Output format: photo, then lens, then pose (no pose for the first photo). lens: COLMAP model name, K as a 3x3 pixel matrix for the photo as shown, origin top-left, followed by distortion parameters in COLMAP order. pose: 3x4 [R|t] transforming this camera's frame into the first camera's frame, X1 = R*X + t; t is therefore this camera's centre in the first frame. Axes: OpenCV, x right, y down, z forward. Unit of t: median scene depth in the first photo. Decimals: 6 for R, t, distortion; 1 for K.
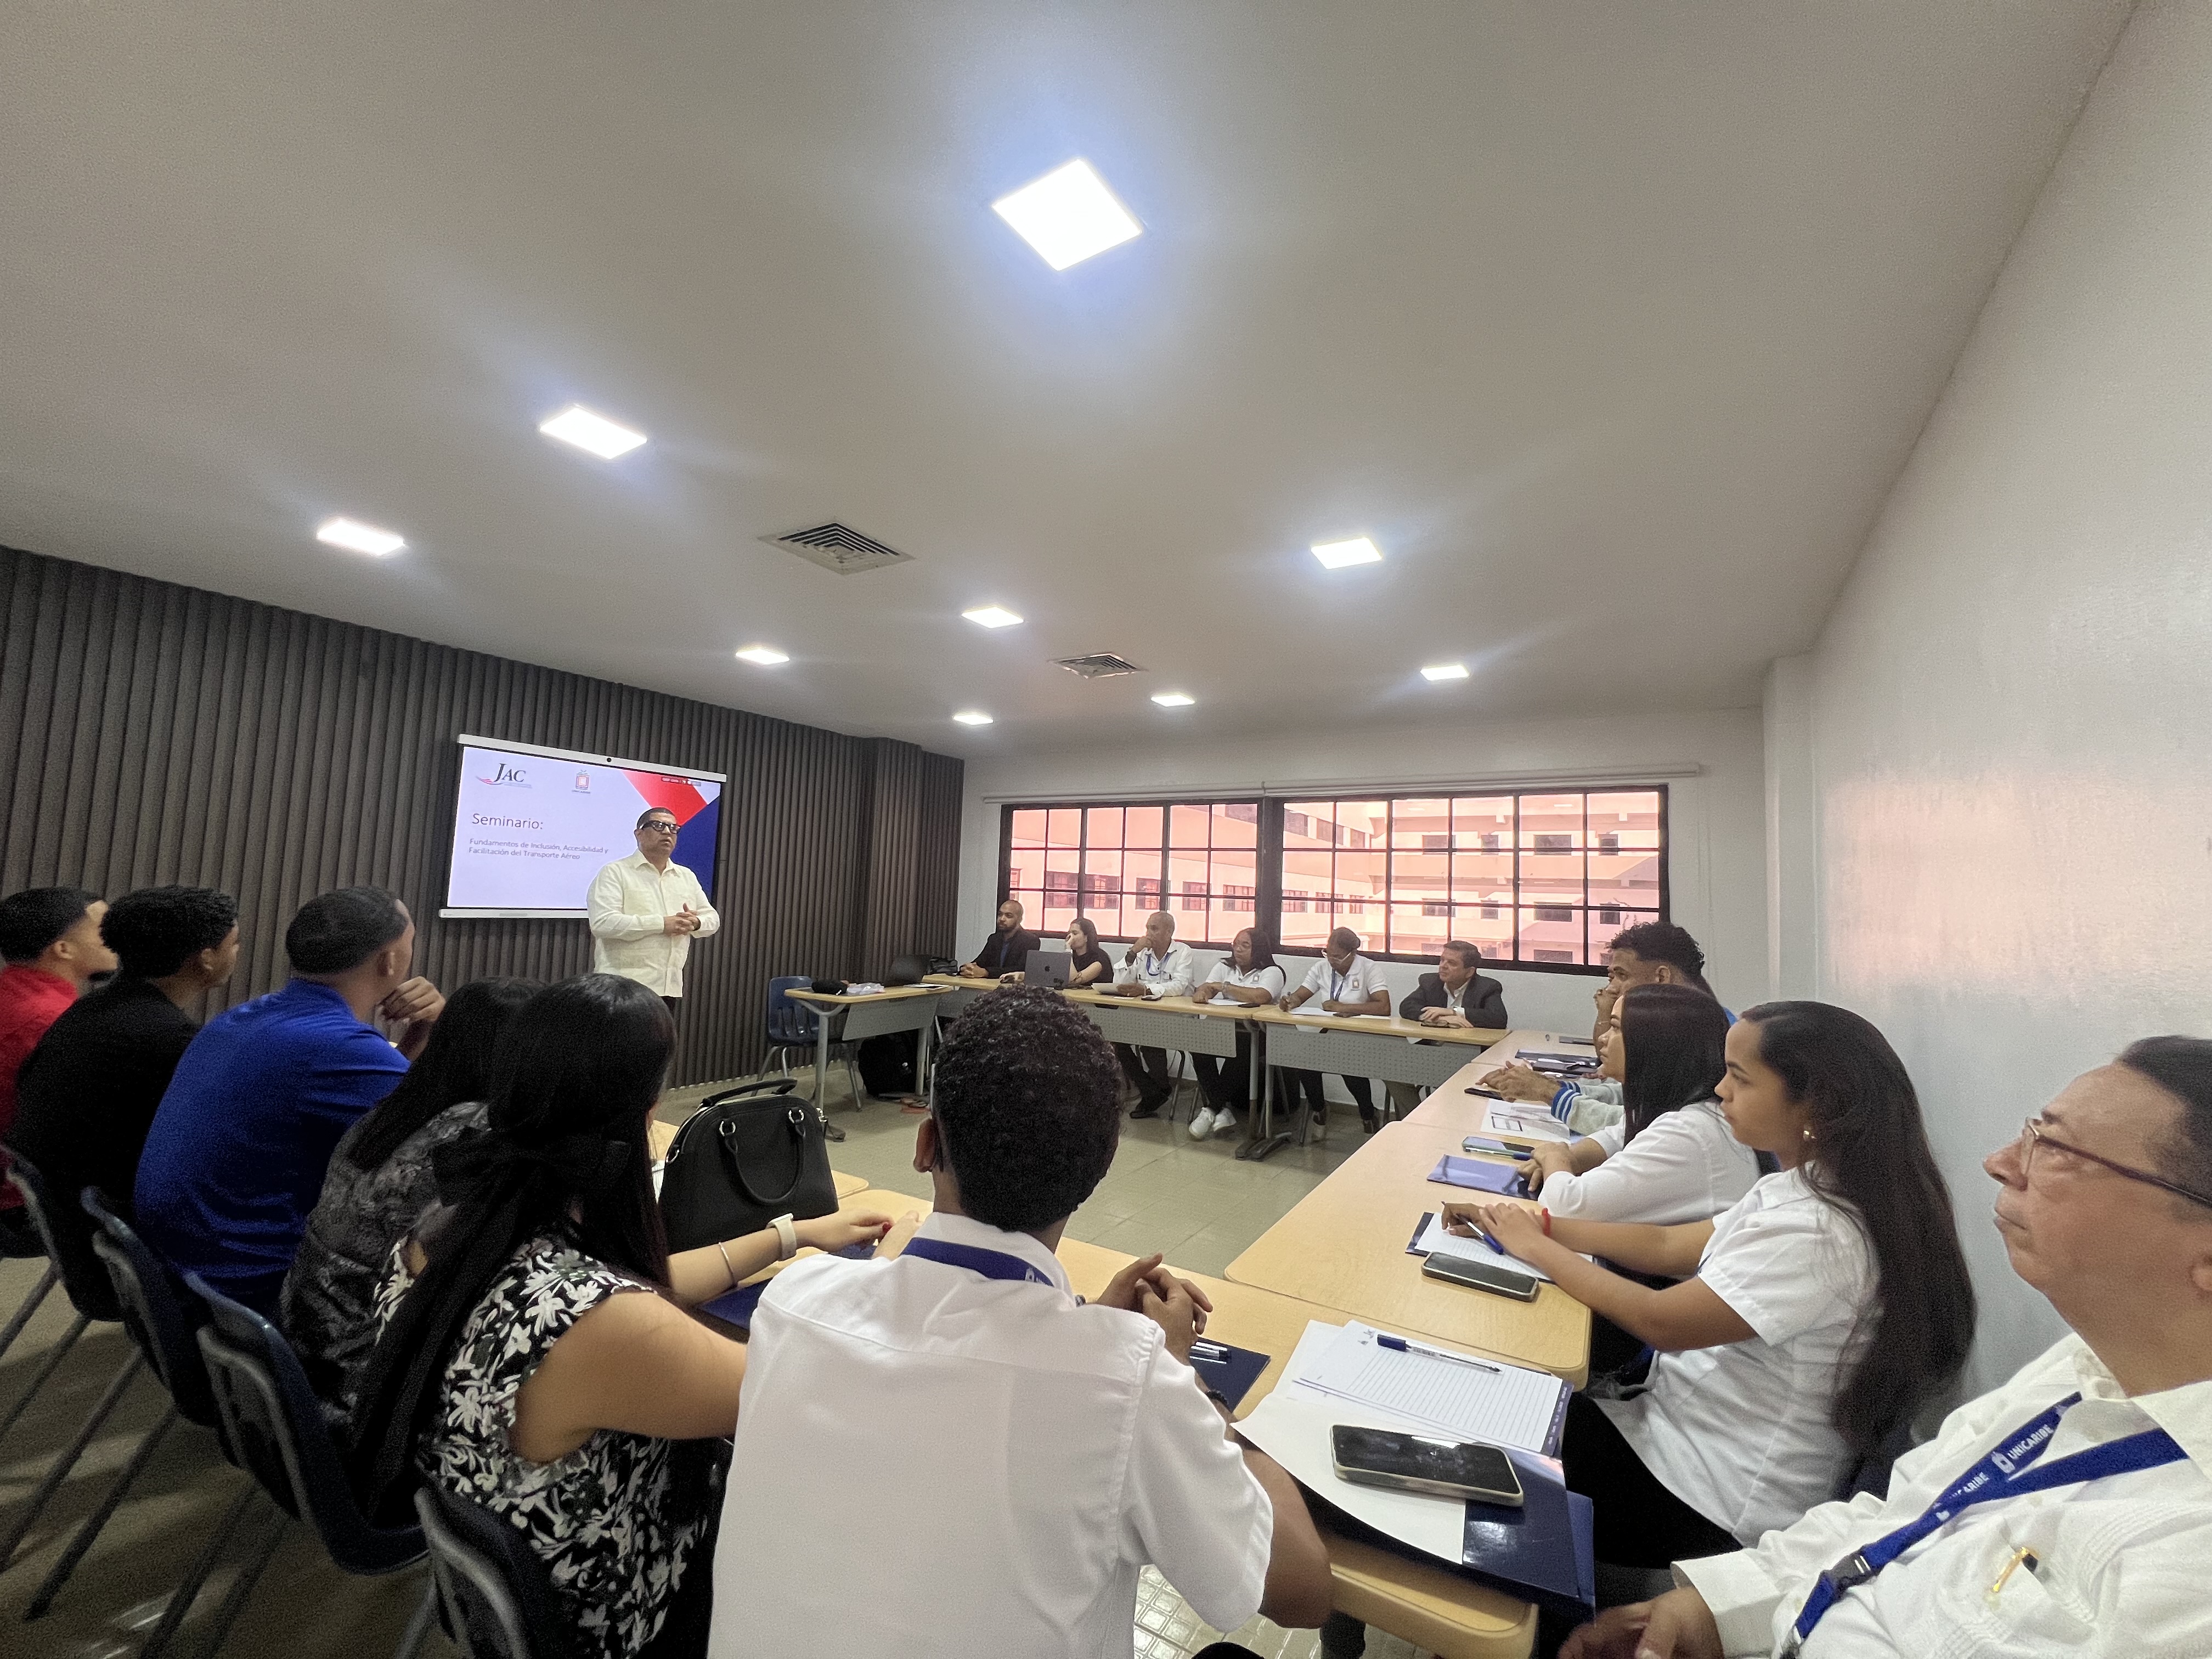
lens RADIAL K [[884.2, 0, 1106.0], [0, 884.2, 829.5], [0, 0, 1]] dist [-0.000754, -0.000918]
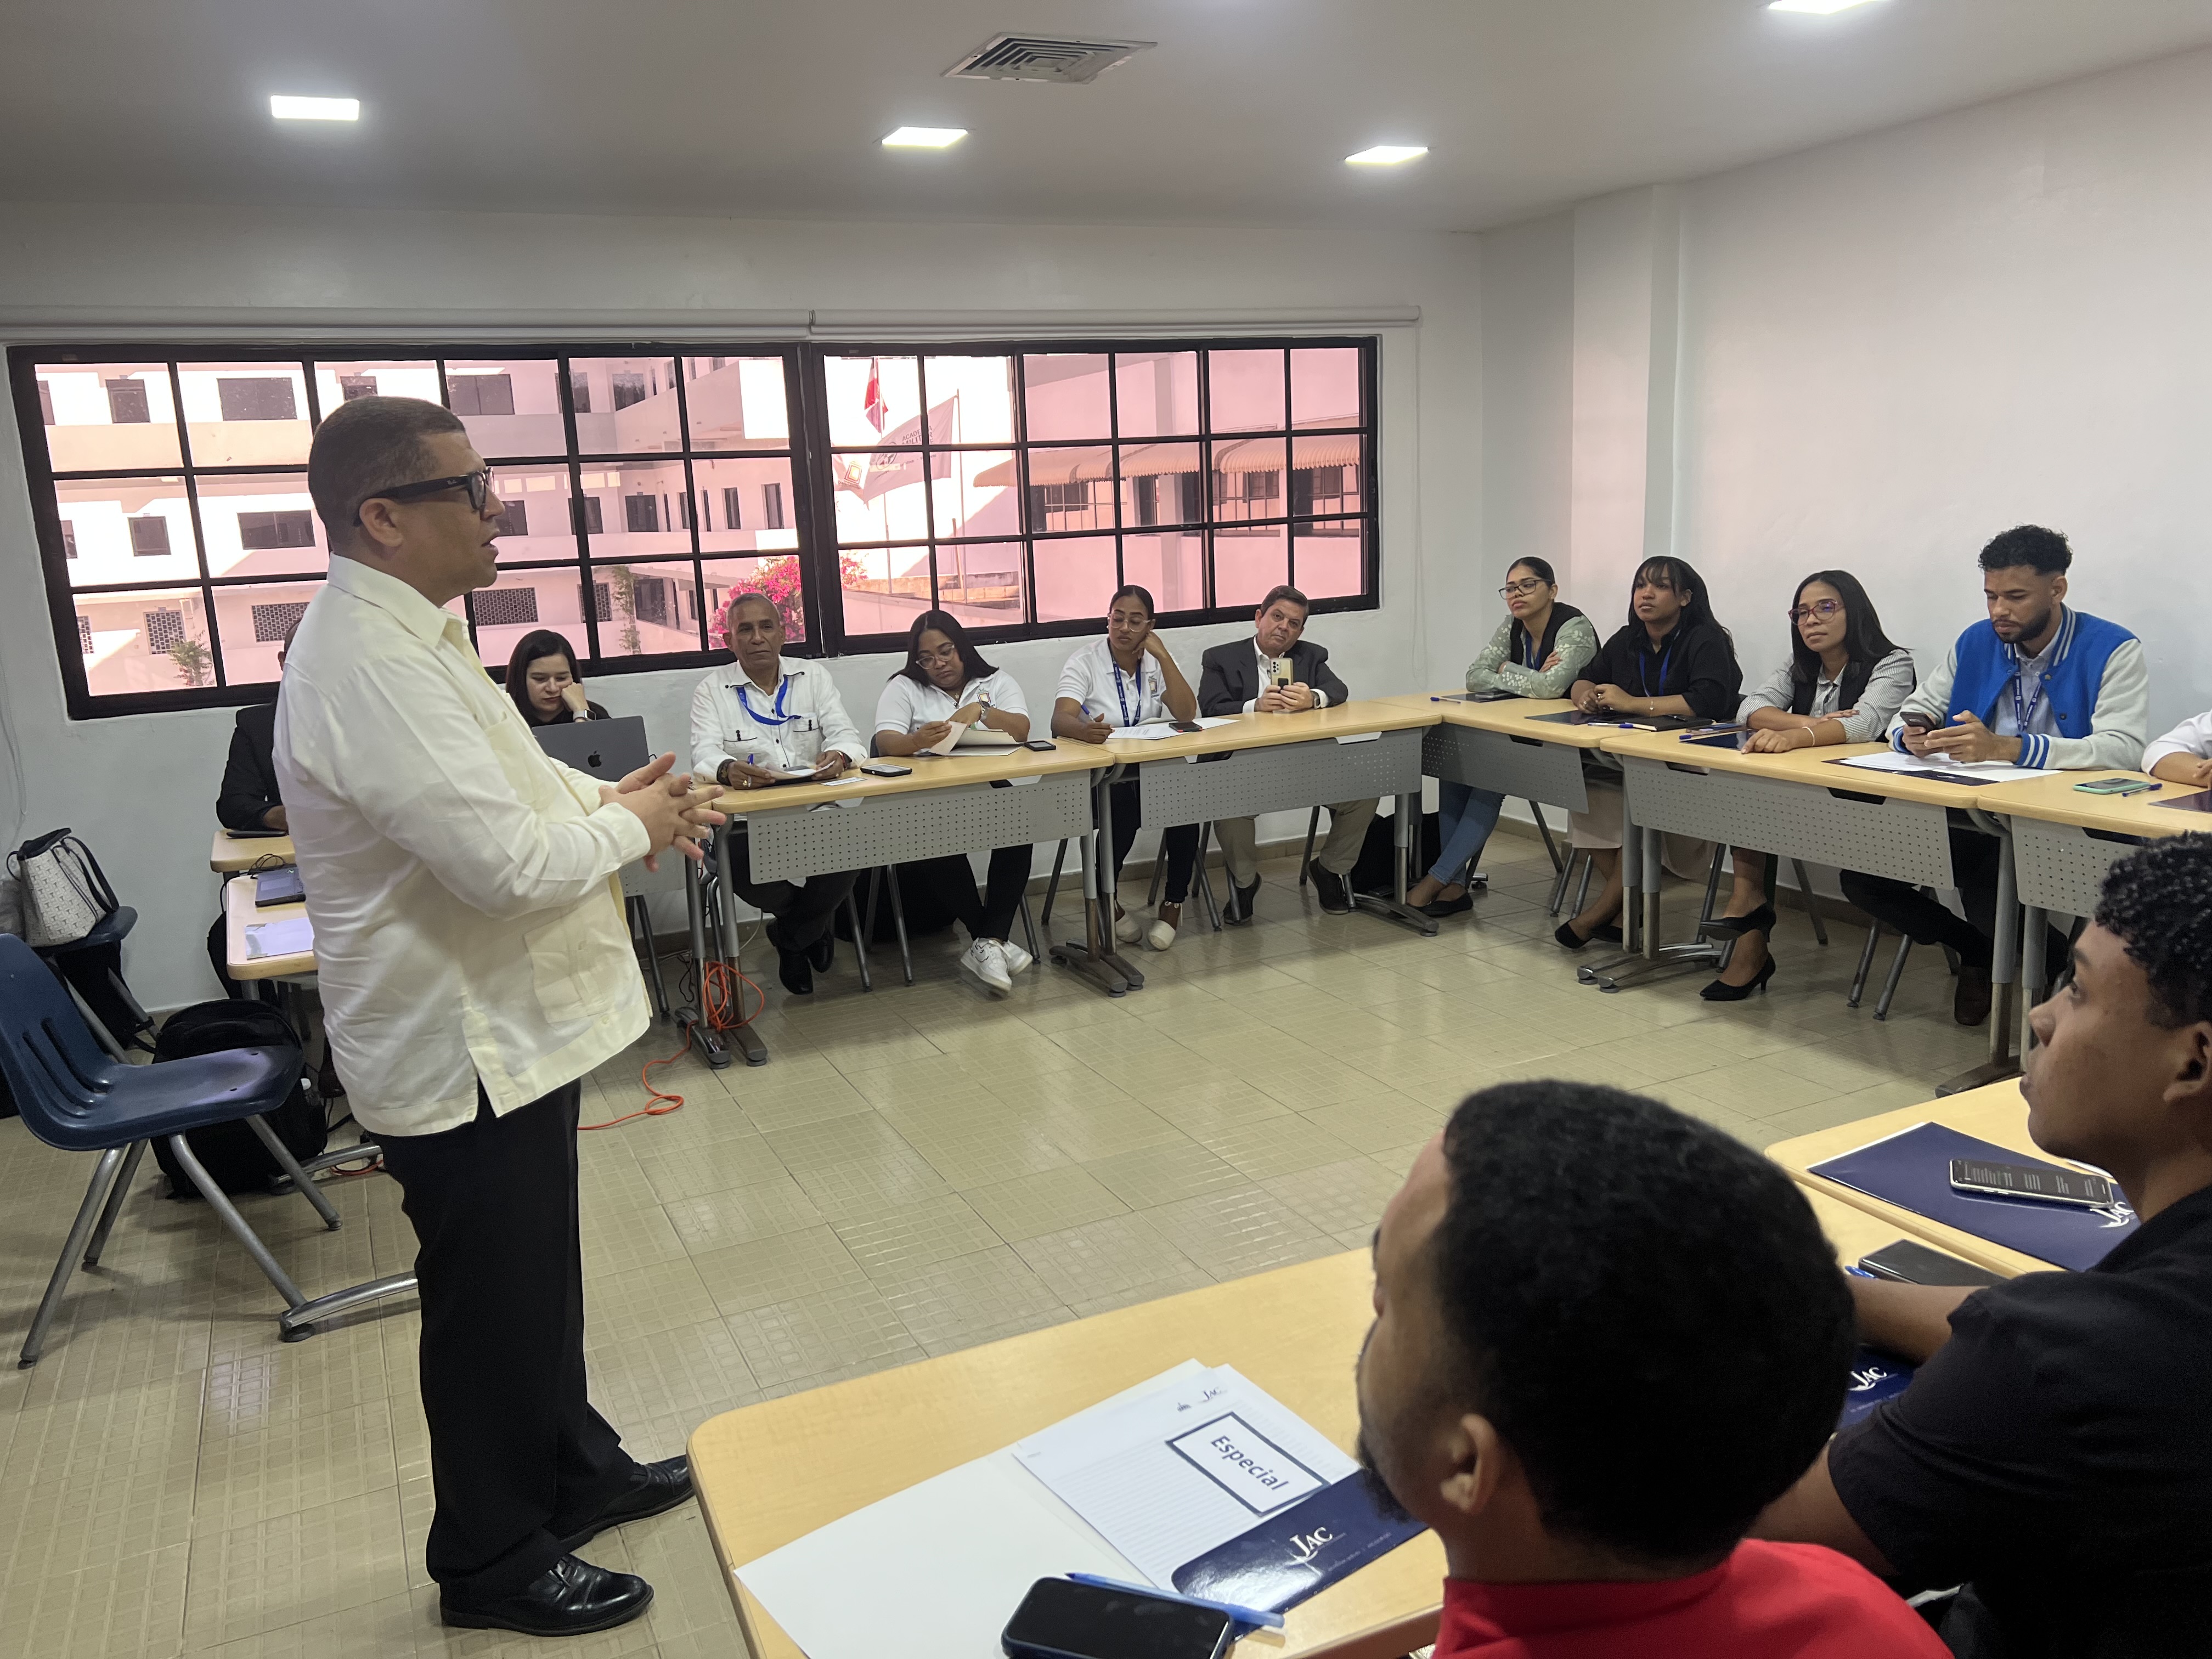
lens RADIAL K [[1704.9, 0, 1106.0], [0, 1704.9, 829.5], [0, 0, 1]] dist [-0.148801, 0.243206]
pose [[0.576588, -0.205551, 0.790756, -0.729355], [0.011575, 0.969794, 0.243650, -0.000797], [-0.816953, -0.131333, 0.561551, 0.436724]]
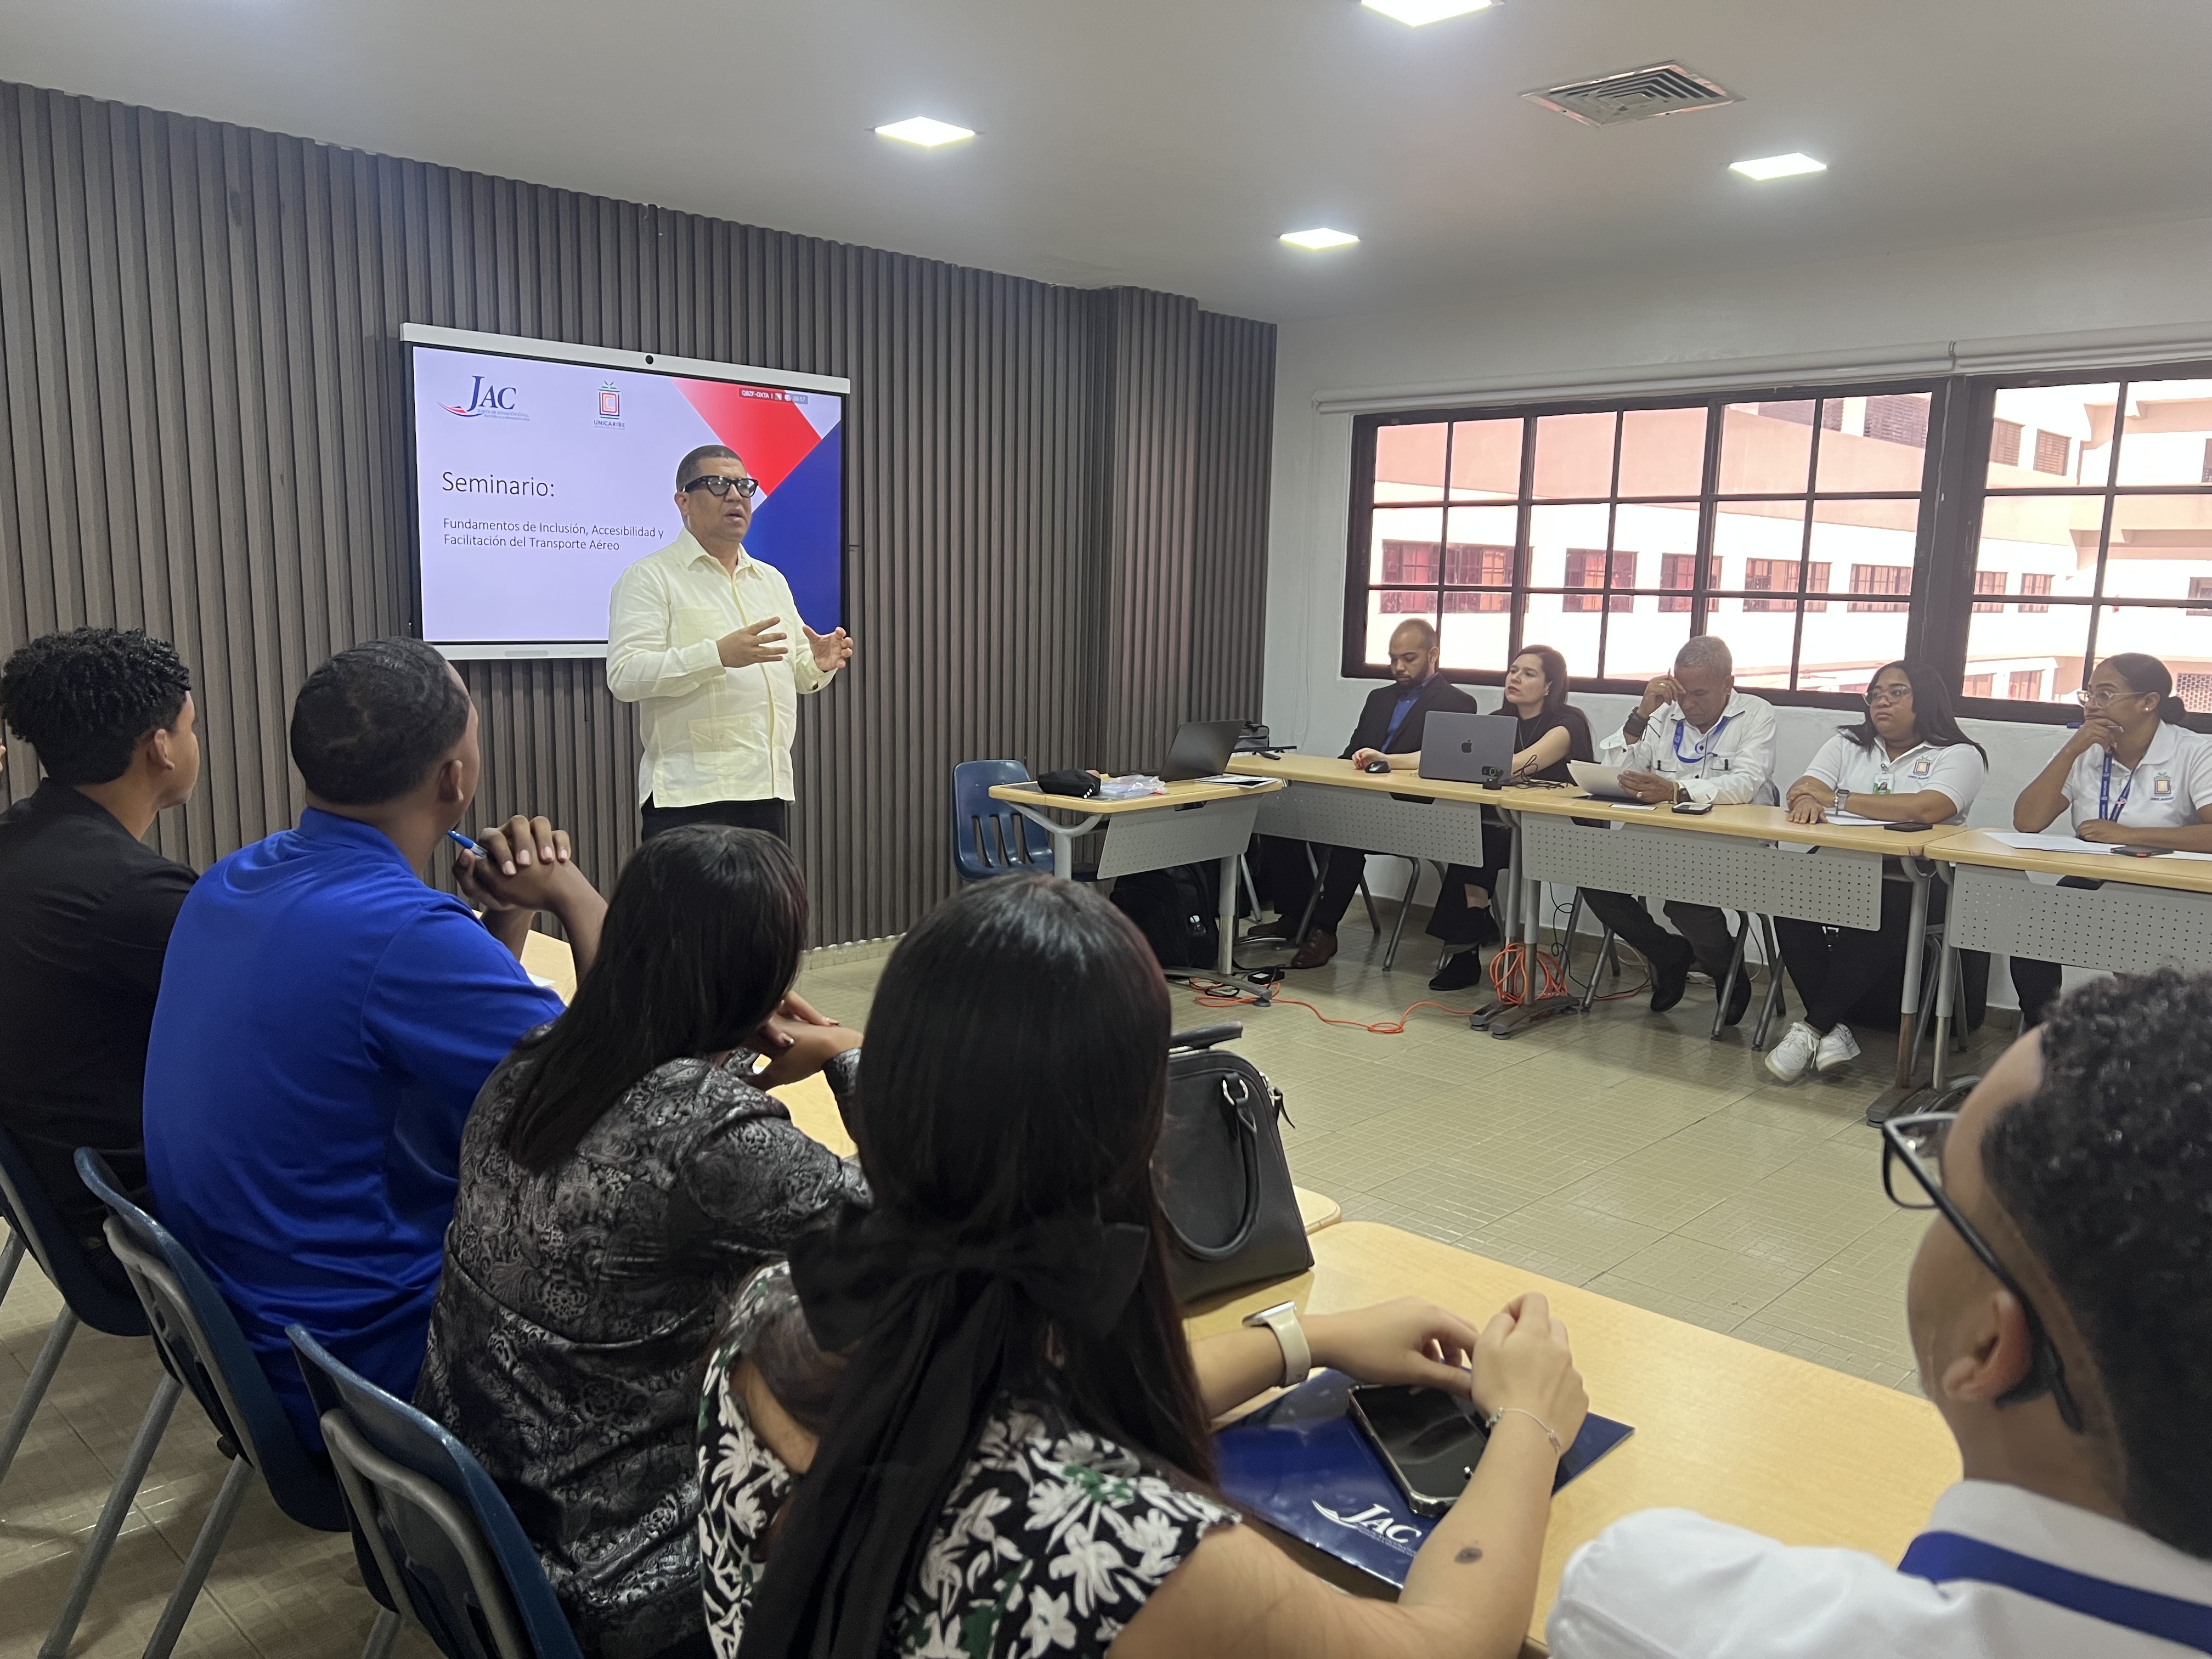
lens RADIAL K [[1659.7, 0, 1109.3], [0, 1659.7, 857.4], [0, 0, 1]] dist [0.006282, -0.005376]
pose [[0.977417, 0.017878, -0.210562, -0.086538], [0.032126, 0.972261, 0.231680, -0.011697], [0.208864, -0.233213, 0.949730, 0.042242]]
